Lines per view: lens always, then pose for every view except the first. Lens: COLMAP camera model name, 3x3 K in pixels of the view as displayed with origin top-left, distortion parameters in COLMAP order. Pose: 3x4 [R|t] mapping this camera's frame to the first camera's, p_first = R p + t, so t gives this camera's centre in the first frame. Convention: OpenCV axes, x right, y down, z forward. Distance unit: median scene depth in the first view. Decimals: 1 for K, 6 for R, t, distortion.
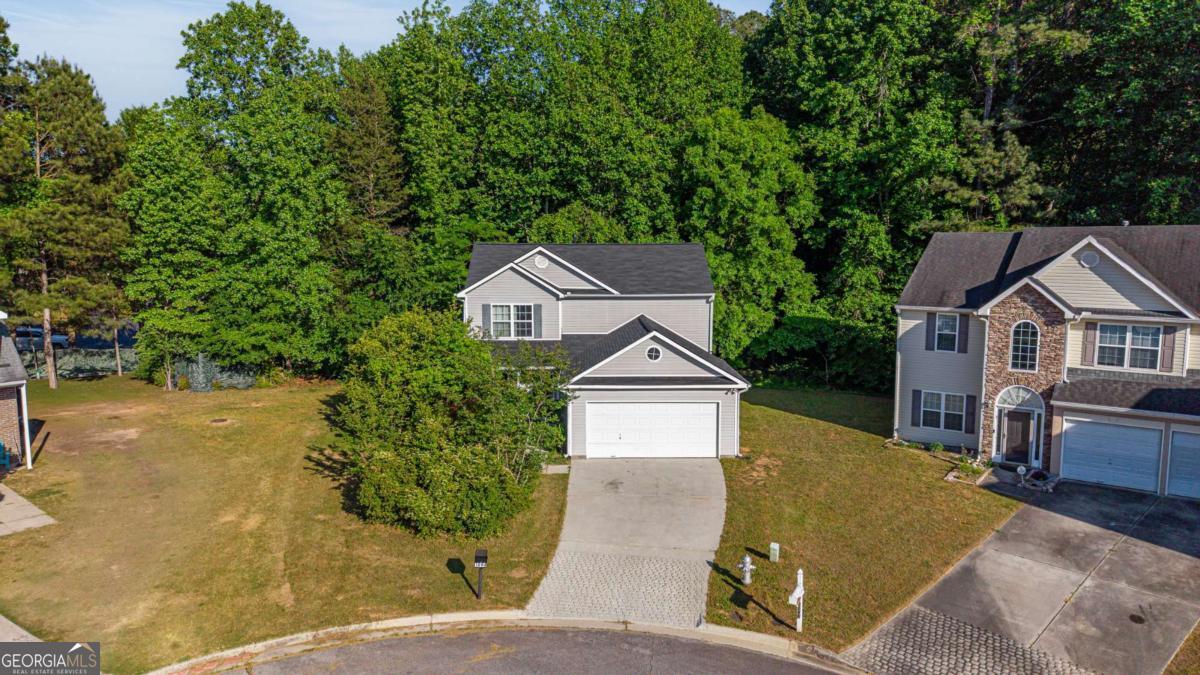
lens RADIAL K [[817.3, 0, 600.0], [0, 817.3, 337.5], [0, 0, 1]] dist [-0.005275, 0.006289]
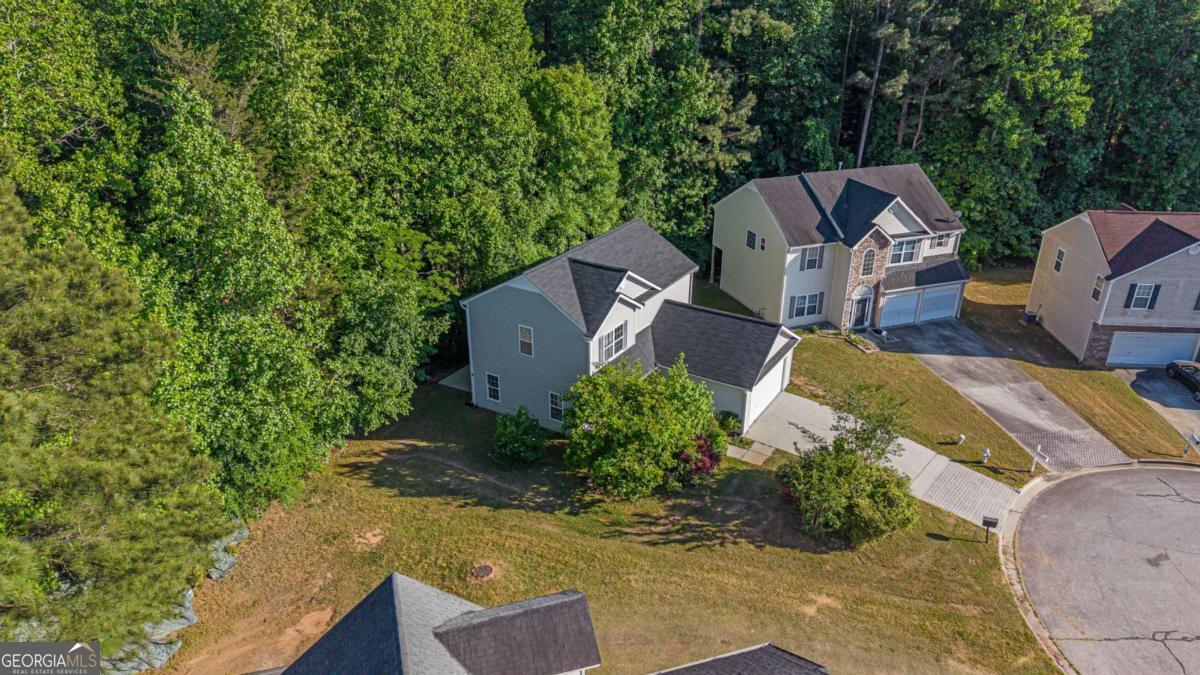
lens RADIAL K [[805.5, 0, 600.0], [0, 805.5, 337.5], [0, 0, 1]] dist [-0.001036, -0.004488]
pose [[0.544988, -0.347879, 0.762869, -1.208443], [0.094388, 0.929534, 0.356450, -0.531988], [-0.833114, -0.122256, 0.539421, 0.567484]]
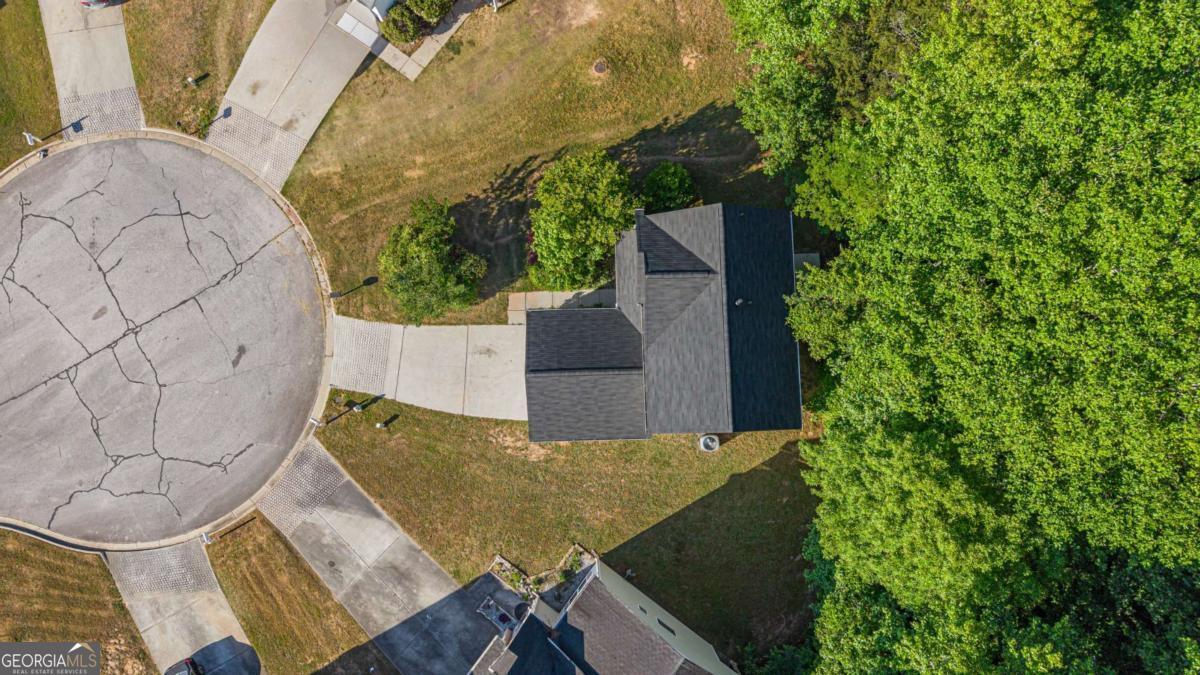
lens RADIAL K [[817.3, 0, 600.0], [0, 817.3, 337.5], [0, 0, 1]] dist [-0.005275, 0.006289]
pose [[0.008330, 0.996538, -0.082717, 0.129373], [-0.122303, 0.083115, 0.989007, -1.528853], [0.992458, 0.001878, 0.122572, 1.025409]]
